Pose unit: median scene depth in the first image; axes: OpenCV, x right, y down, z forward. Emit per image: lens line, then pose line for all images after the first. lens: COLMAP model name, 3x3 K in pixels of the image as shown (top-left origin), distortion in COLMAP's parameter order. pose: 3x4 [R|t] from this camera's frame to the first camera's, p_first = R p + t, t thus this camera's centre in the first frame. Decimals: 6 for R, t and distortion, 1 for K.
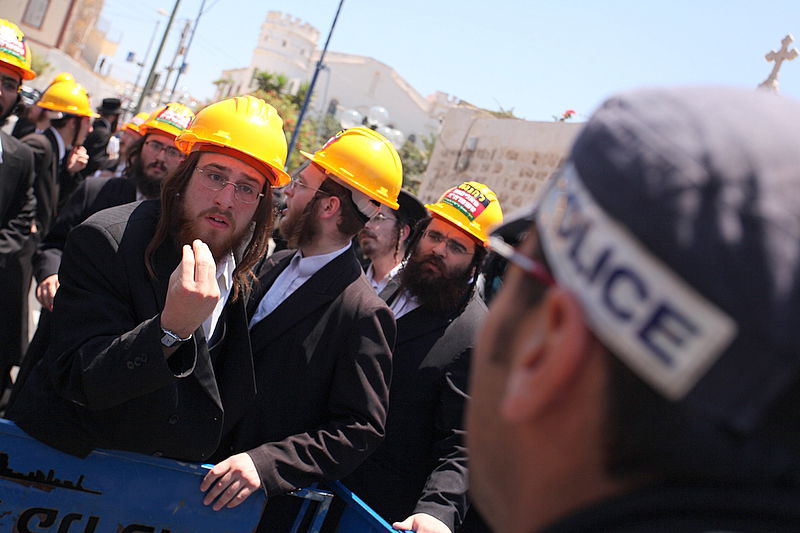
lens RADIAL K [[921.8, 0, 399.9], [0, 921.8, 266.6], [0, 0, 1]] dist [0.005745, 0.000000]
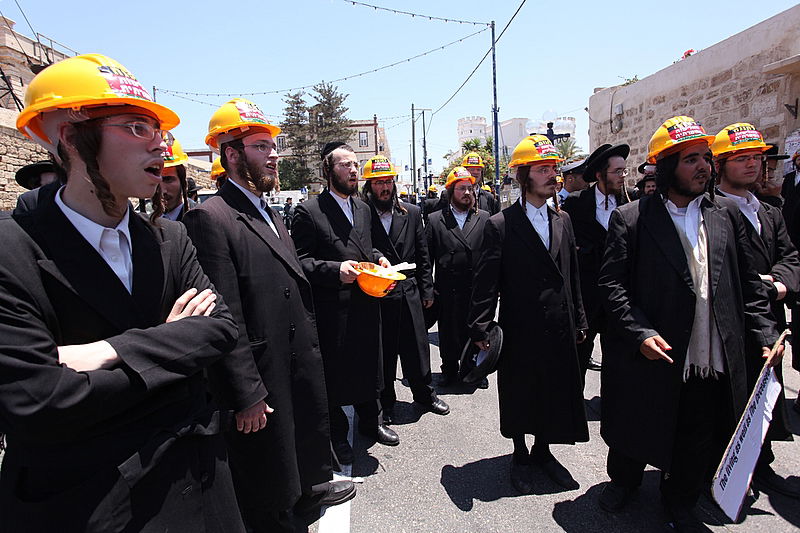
lens RADIAL K [[437.9, 0, 399.7], [0, 437.9, 266.3], [0, 0, 1]] dist [-0.001462, -0.000209]
pose [[0.862068, -0.341635, -0.374333, -0.041336], [0.360805, 0.932425, -0.020064, -0.018998], [0.355892, -0.117764, 0.927077, 0.242618]]
